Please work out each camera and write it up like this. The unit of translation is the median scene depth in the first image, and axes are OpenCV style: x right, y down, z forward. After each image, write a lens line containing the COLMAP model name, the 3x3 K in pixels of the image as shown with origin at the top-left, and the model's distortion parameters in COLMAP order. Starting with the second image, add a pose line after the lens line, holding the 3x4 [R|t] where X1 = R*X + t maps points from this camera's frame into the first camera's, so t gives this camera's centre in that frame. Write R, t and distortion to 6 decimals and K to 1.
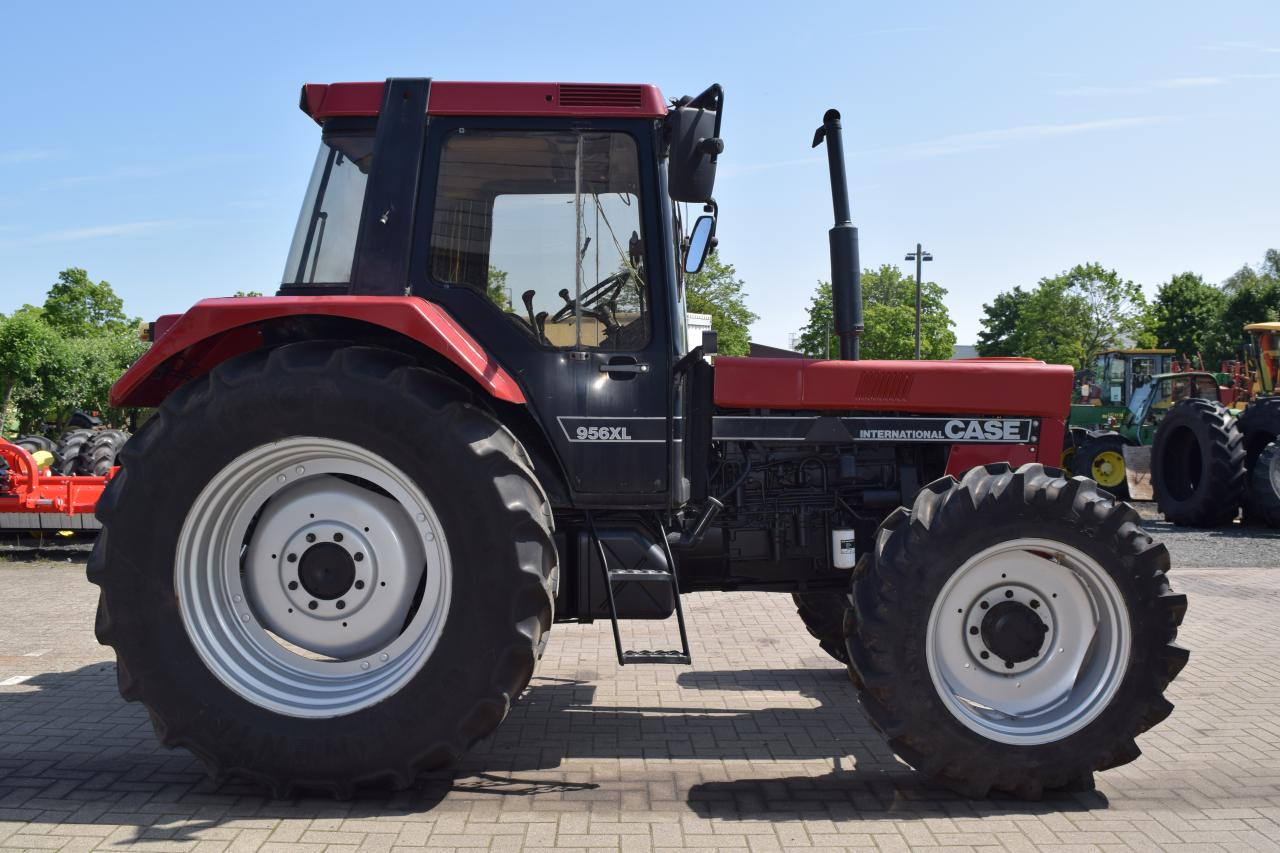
lens RADIAL K [[1087.6, 0, 689.2], [0, 1087.6, 426.3], [0, 0, 1]] dist [-0.071675, -0.013468]
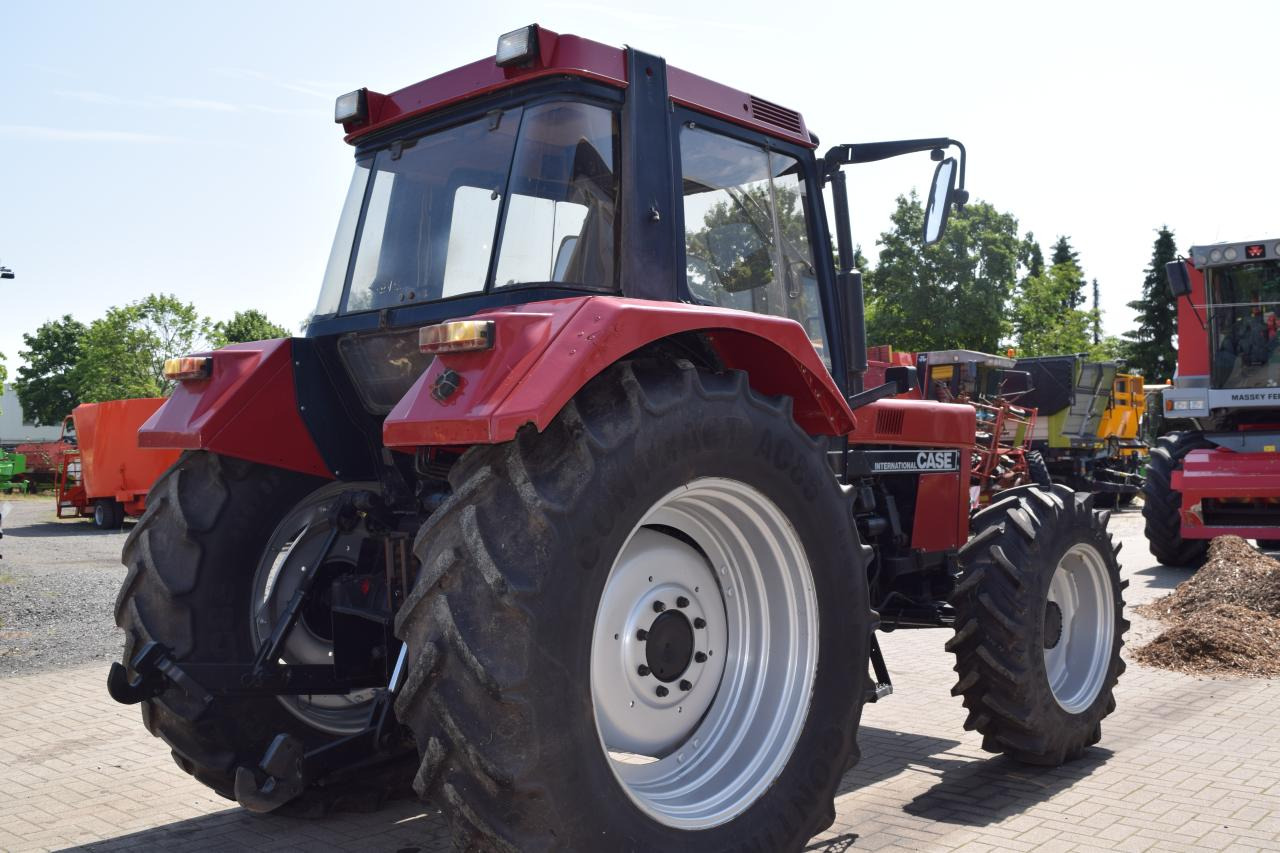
lens RADIAL K [[1222.3, 0, 639.5], [0, 1222.3, 412.2], [0, 0, 1]] dist [-0.077386, -0.002925]
pose [[0.699739, 0.010782, 0.714318, -0.865959], [0.028097, 0.998697, -0.042597, -0.001508], [-0.713846, 0.049877, 0.698524, 0.321718]]
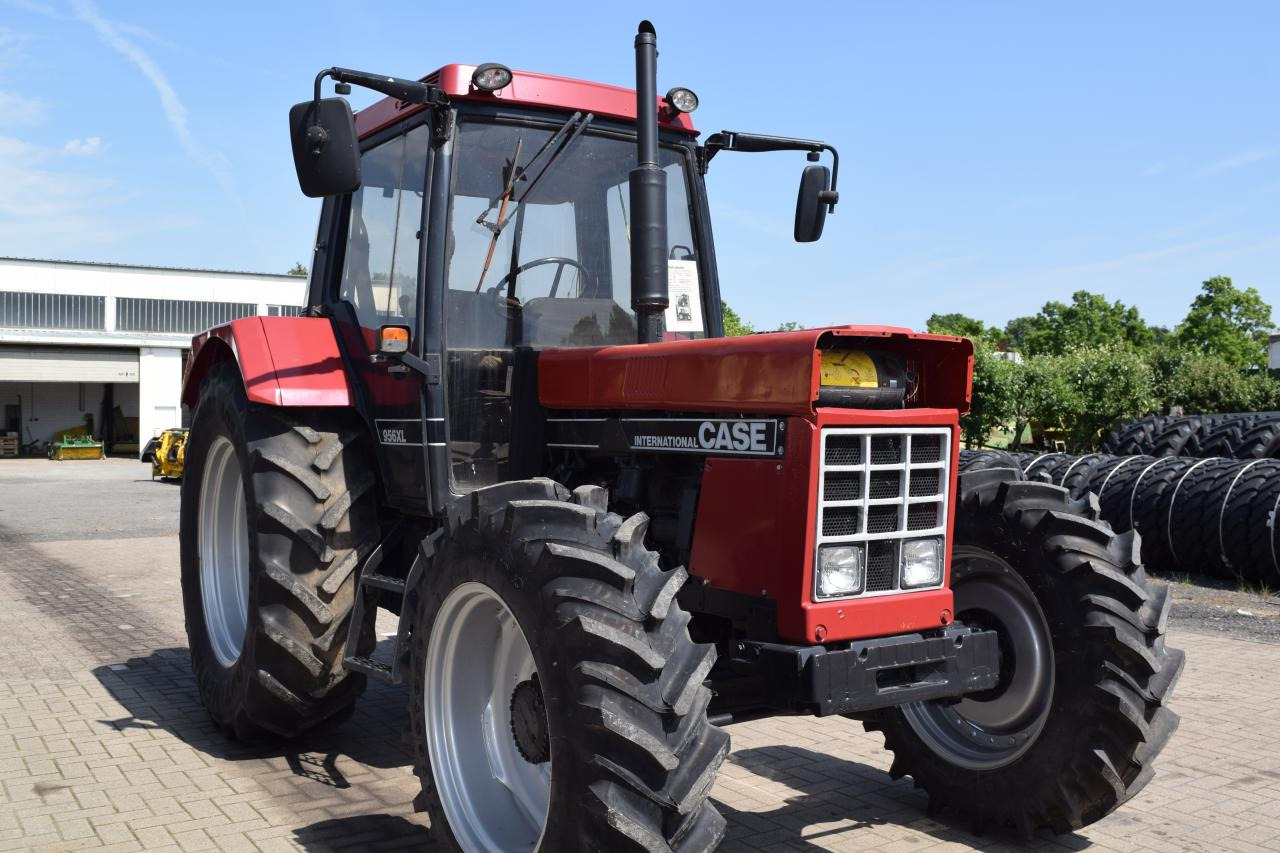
lens RADIAL K [[1222.3, 0, 639.5], [0, 1222.3, 412.2], [0, 0, 1]] dist [-0.077386, -0.002925]
pose [[0.521102, -0.013655, -0.853385, 0.881390], [-0.013017, 0.999629, -0.023943, 0.007473], [0.853395, 0.023585, 0.520730, 0.560939]]
